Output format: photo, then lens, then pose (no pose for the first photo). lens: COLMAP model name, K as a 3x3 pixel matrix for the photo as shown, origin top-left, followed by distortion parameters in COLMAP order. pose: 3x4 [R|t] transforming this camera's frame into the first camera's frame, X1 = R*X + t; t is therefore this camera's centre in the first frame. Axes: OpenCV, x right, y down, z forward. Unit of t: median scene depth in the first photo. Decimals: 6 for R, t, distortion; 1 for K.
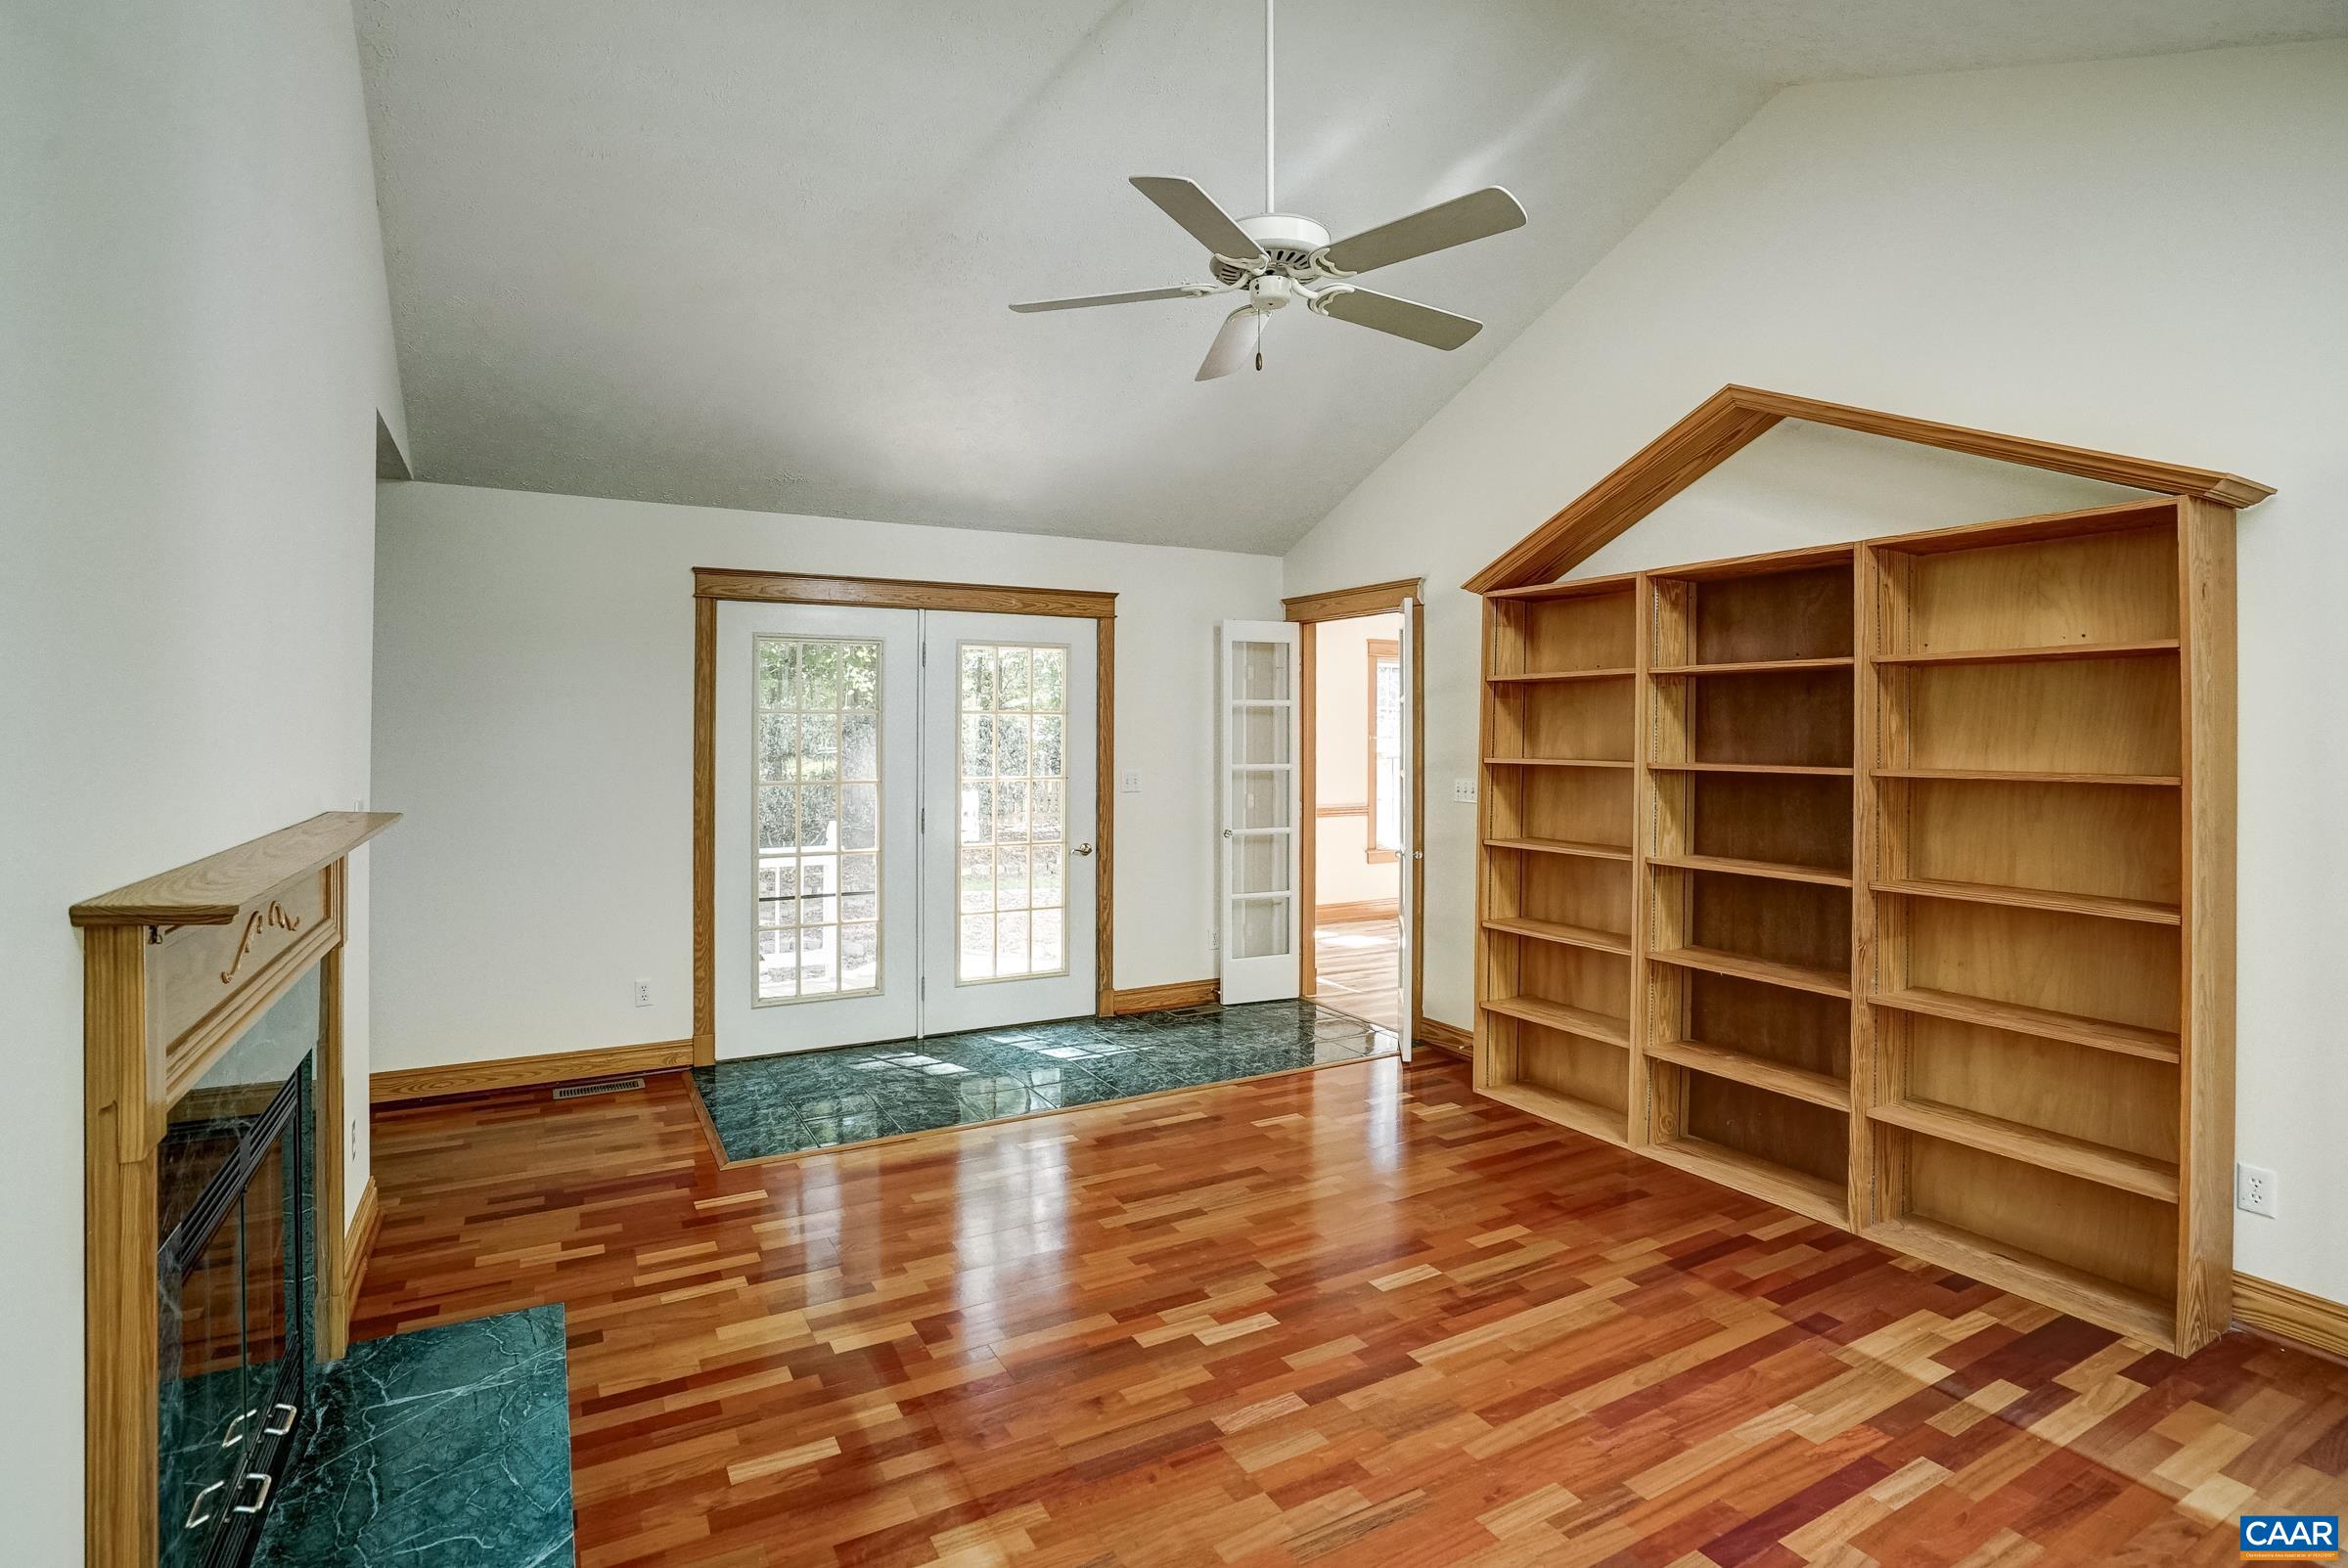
lens RADIAL K [[1136.5, 0, 1139.5], [0, 1136.5, 729.4], [0, 0, 1]] dist [-0.057461, 0.019505]
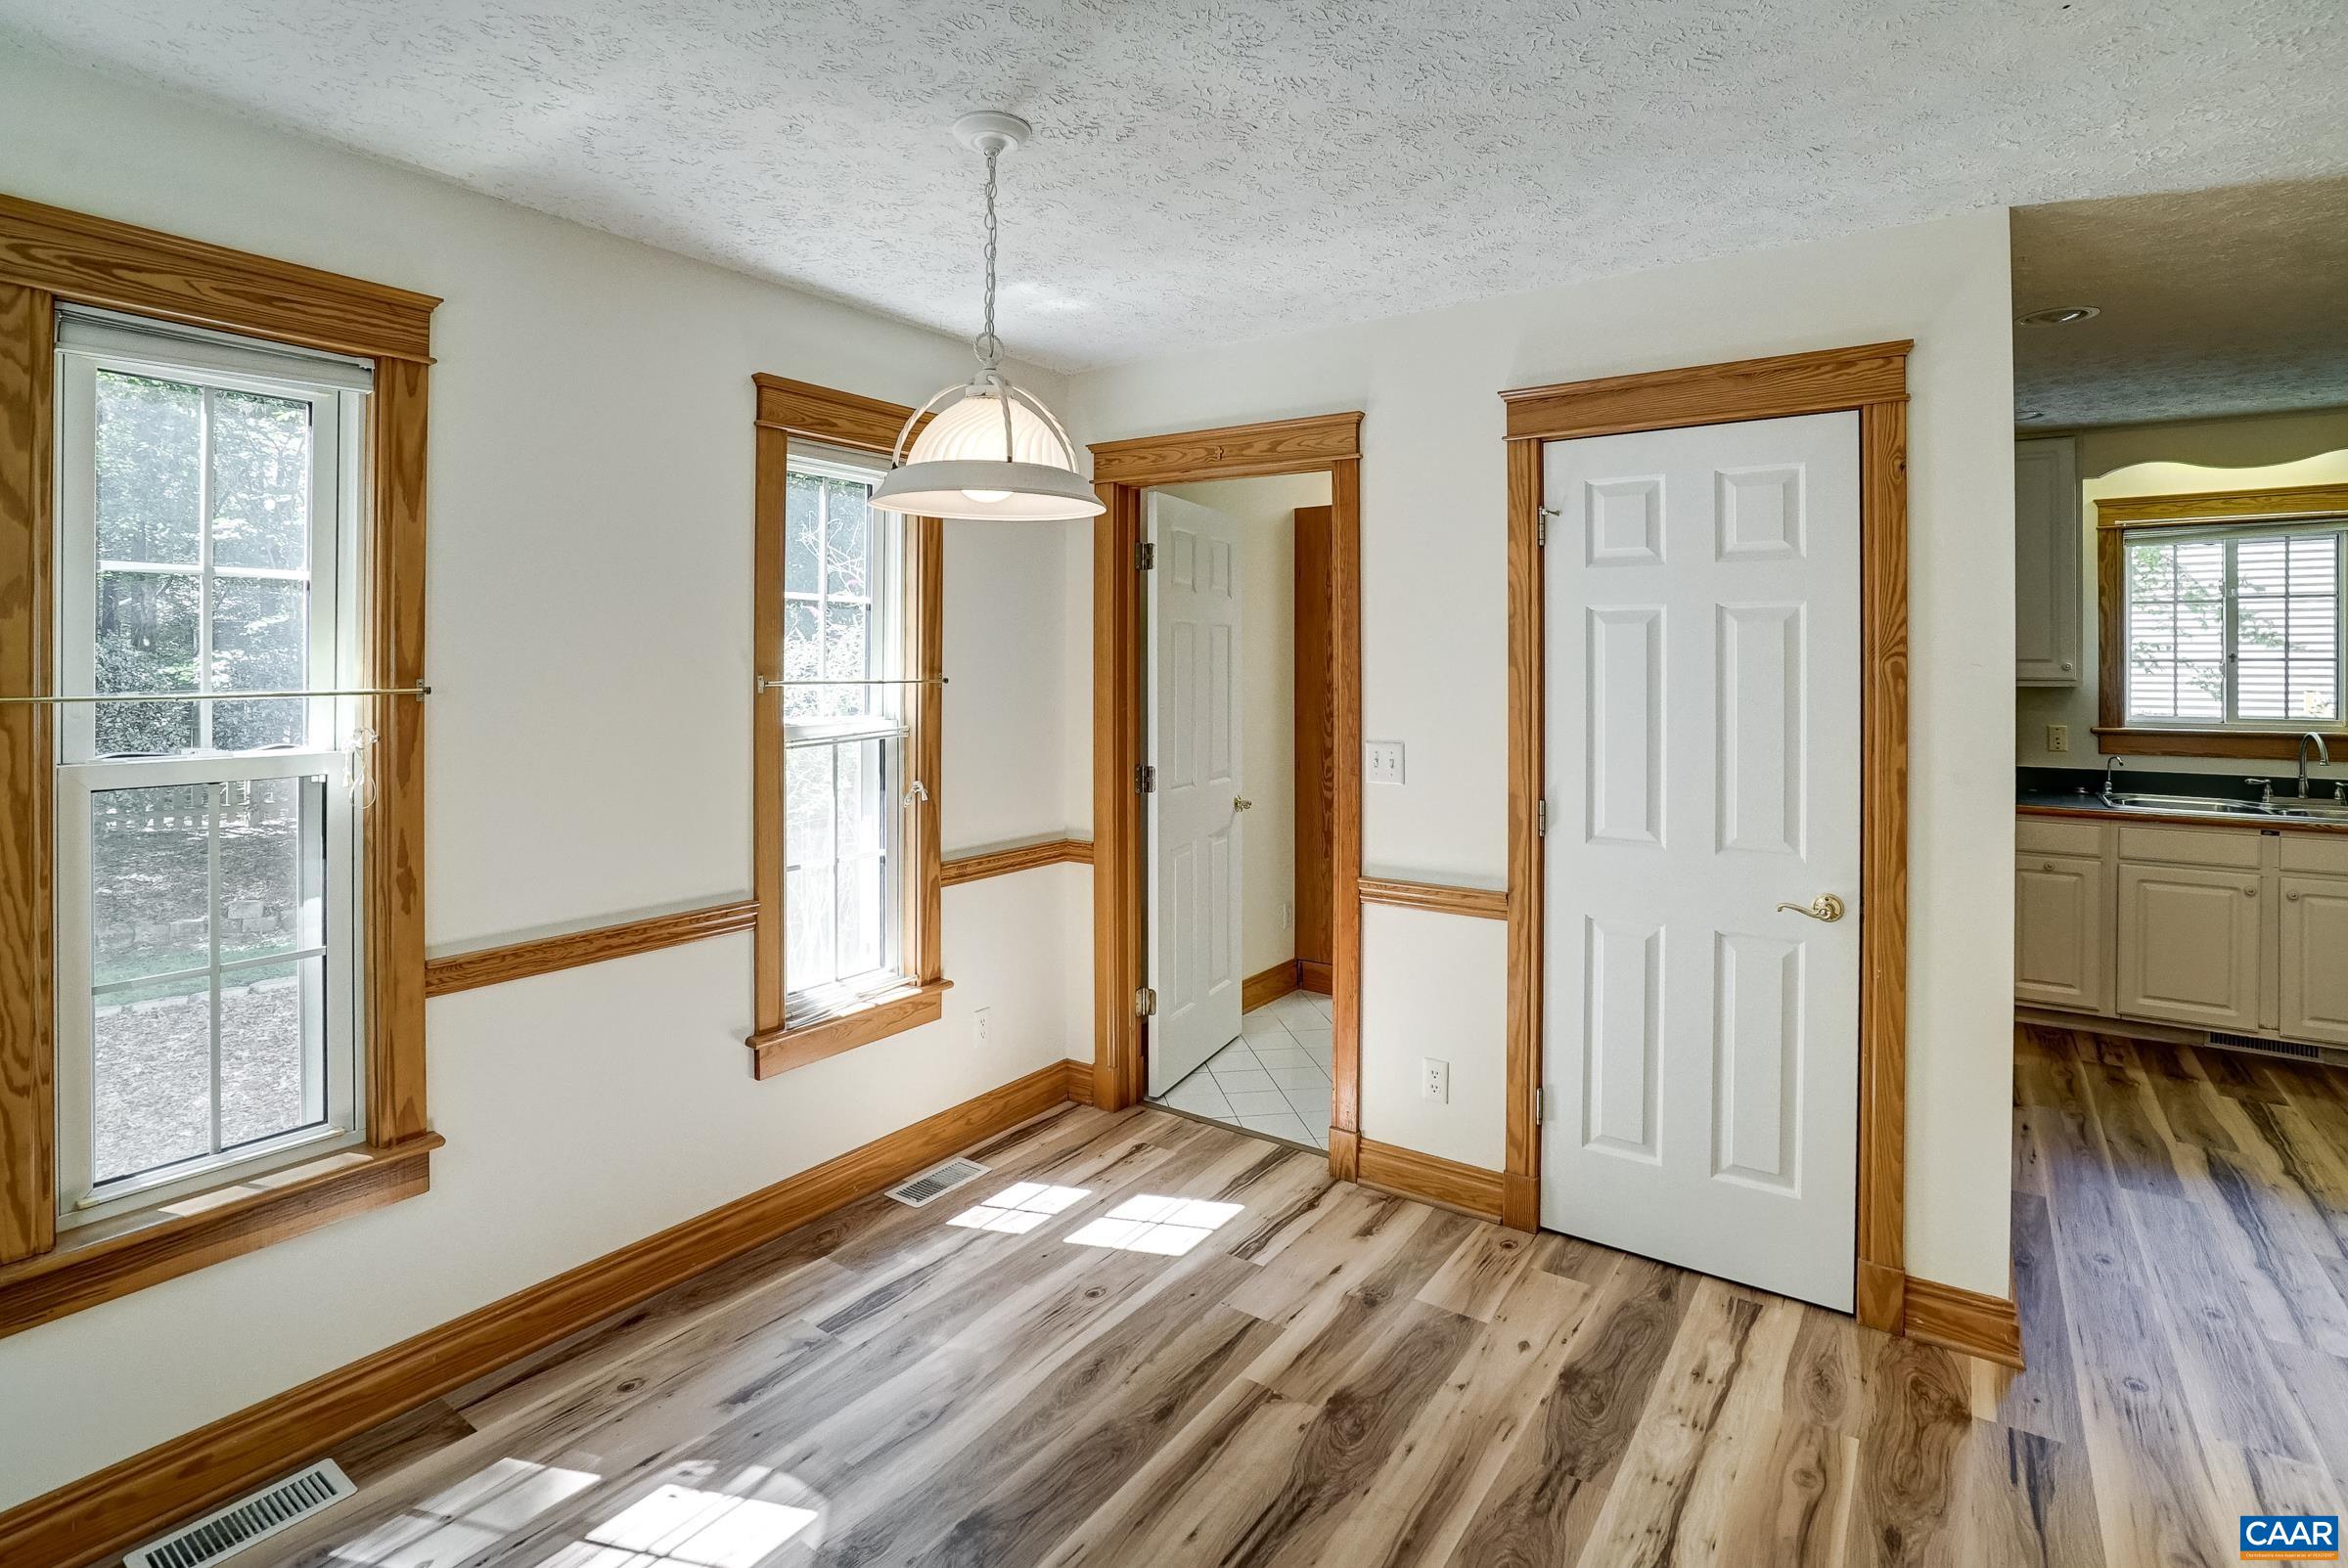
lens RADIAL K [[1136.5, 0, 1146.0], [0, 1136.5, 650.4], [0, 0, 1]] dist [-0.057461, 0.019505]
pose [[0.895288, 0.003631, 0.445473, 0.425835], [0.000898, 0.999950, -0.009957, 0.002943], [-0.445487, 0.009314, 0.895240, 1.782212]]
